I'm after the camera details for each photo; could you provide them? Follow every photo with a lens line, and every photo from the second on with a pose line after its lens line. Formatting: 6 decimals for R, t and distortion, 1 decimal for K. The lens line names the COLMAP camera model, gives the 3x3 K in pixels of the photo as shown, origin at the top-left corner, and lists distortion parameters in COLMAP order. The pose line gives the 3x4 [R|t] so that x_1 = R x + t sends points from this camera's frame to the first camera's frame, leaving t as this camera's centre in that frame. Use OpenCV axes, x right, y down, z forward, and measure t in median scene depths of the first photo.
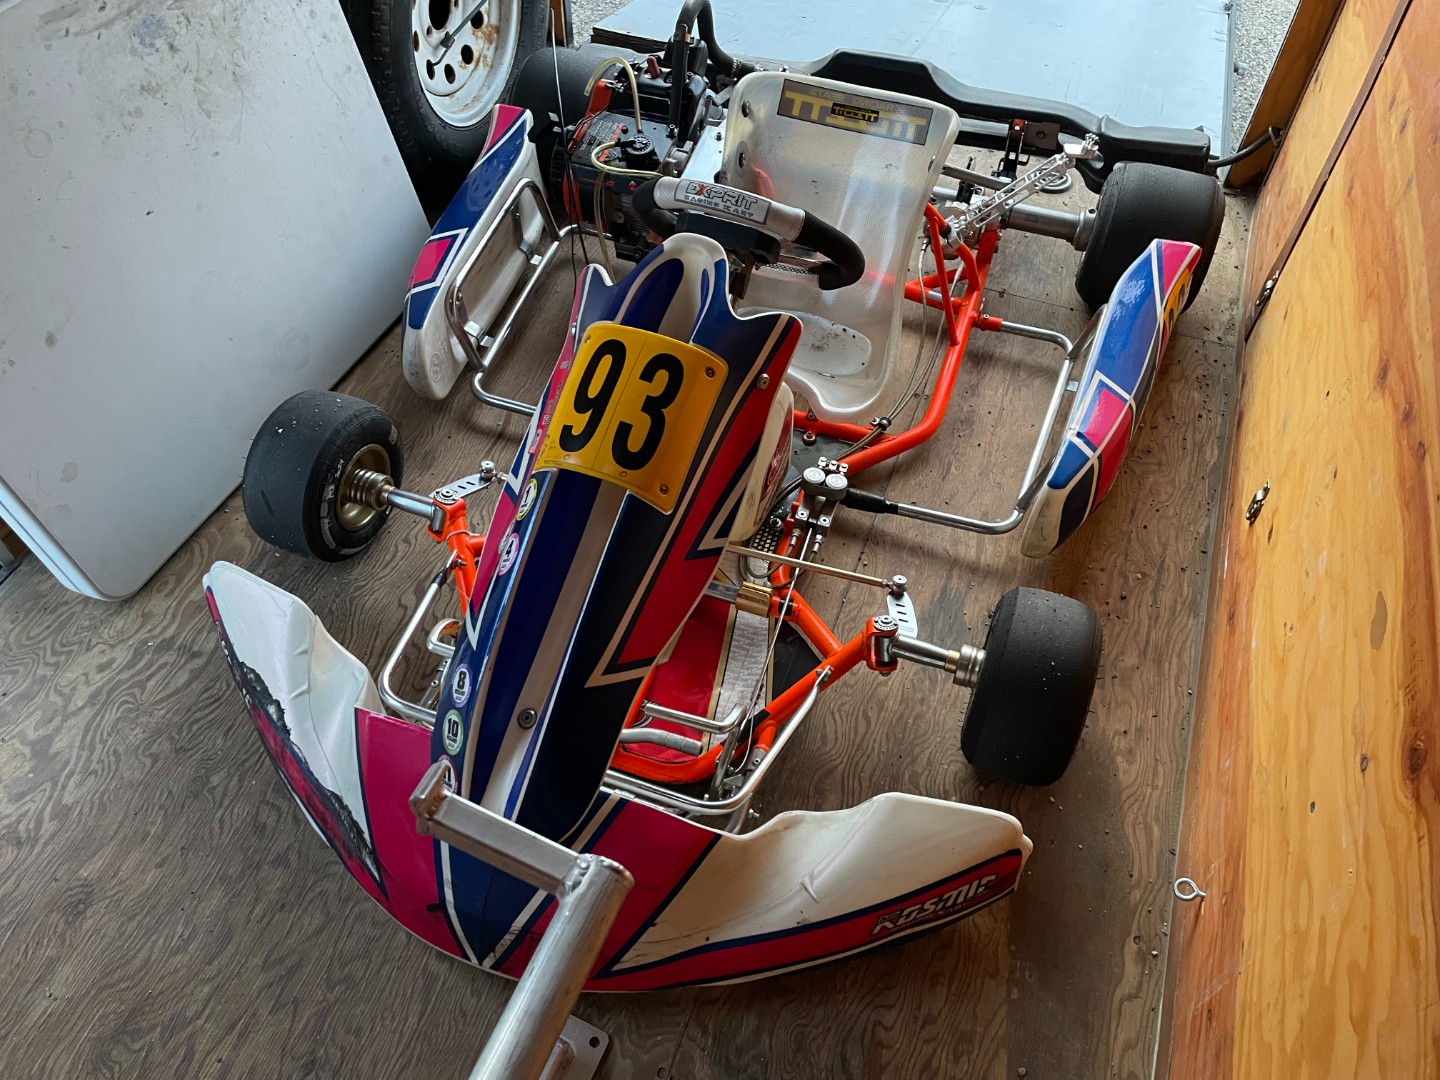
lens RADIAL K [[1104.3, 0, 712.6], [0, 1104.3, 501.8], [0, 0, 1]] dist [0.114280, -0.165174]
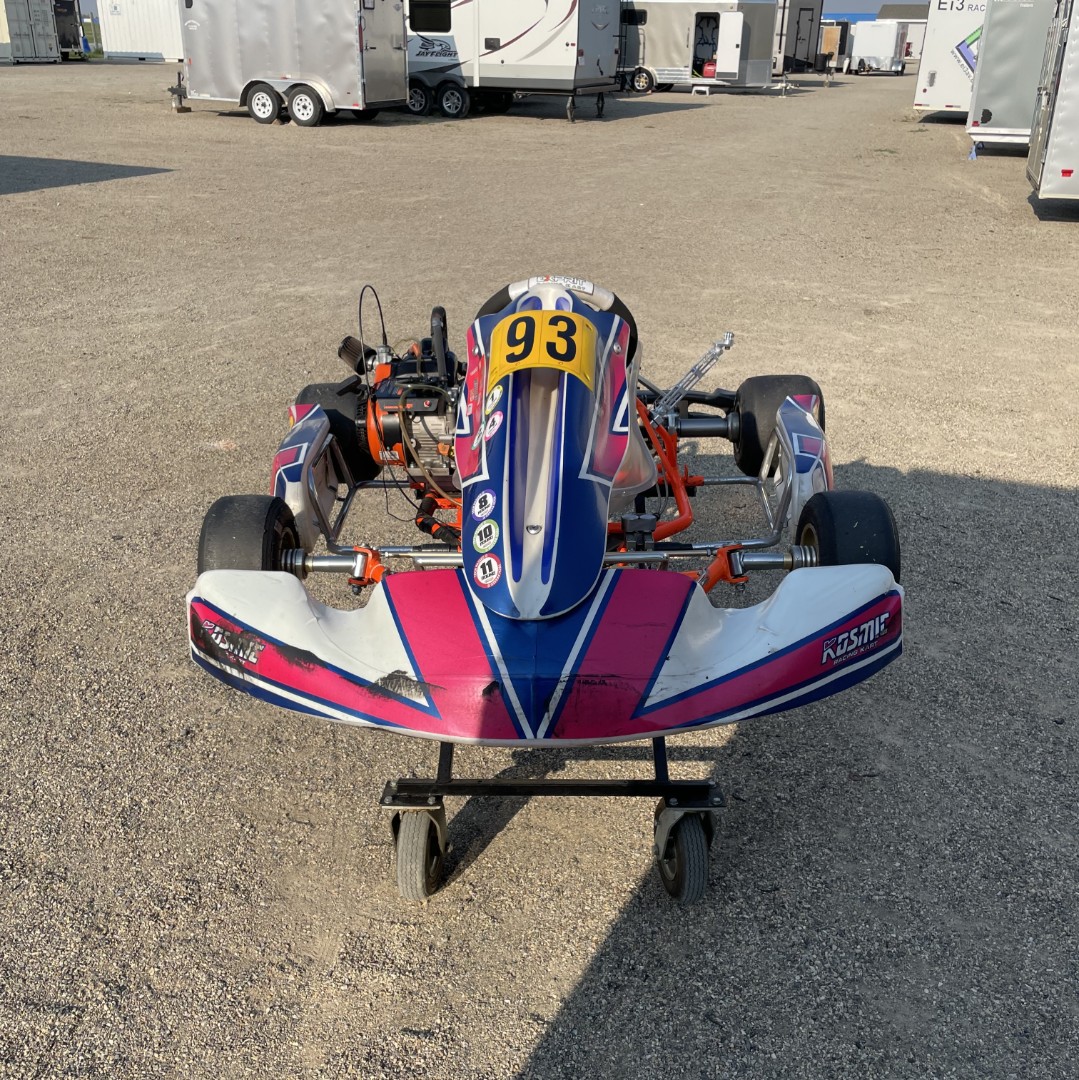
lens RADIAL K [[1099.8, 0, 539.5], [0, 1099.8, 540.0], [0, 0, 1]] dist [0.114711, -0.167630]
pose [[0.953399, -0.125704, 0.274277, -0.496748], [0.249937, 0.838266, -0.484605, 0.805460], [-0.169000, 0.530574, 0.830620, -0.067964]]
